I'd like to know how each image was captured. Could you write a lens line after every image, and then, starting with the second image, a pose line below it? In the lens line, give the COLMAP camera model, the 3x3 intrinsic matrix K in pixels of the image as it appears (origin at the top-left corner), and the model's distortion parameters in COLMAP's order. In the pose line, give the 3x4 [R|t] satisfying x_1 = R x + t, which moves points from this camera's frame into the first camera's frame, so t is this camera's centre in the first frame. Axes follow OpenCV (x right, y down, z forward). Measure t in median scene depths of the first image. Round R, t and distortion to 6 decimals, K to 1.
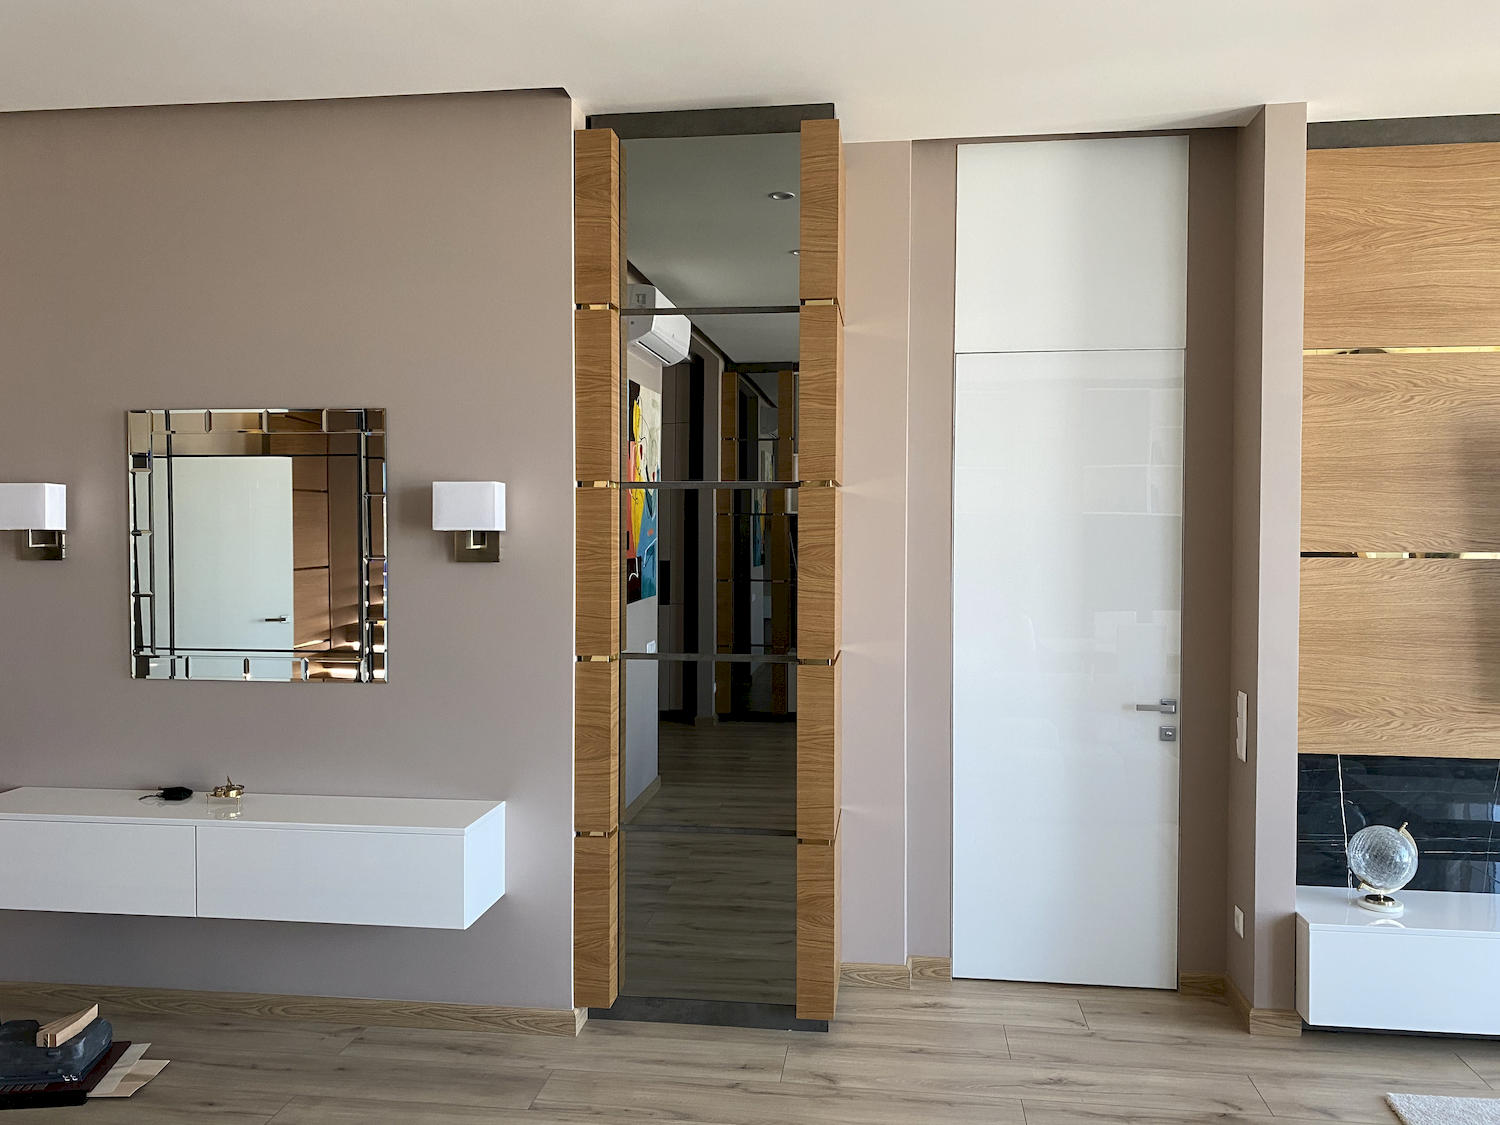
lens RADIAL K [[1153.0, 0, 755.5], [0, 1153.0, 556.0], [0, 0, 1]] dist [0.015118, -0.006077]
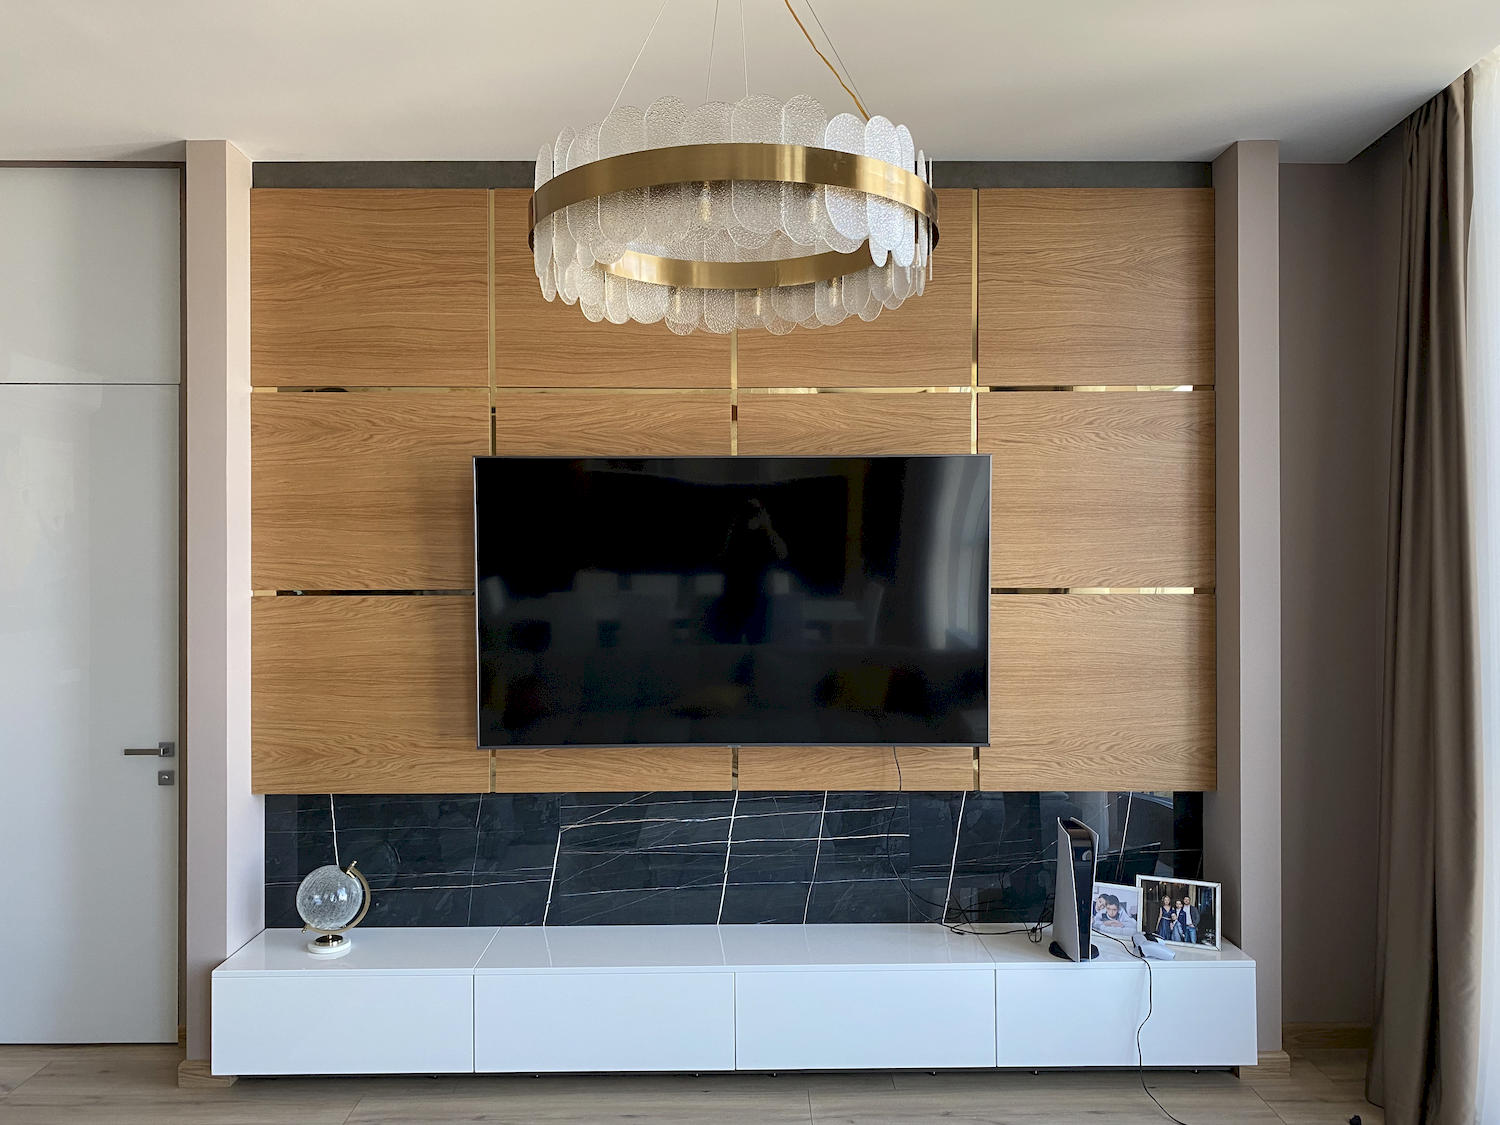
lens RADIAL K [[1153.0, 0, 755.5], [0, 1153.0, 556.0], [0, 0, 1]] dist [0.015118, -0.006077]
pose [[0.990560, -0.003743, 0.137028, 0.758827], [0.007171, 0.999674, -0.024525, -0.005585], [-0.136891, 0.025276, 0.990264, -0.039341]]
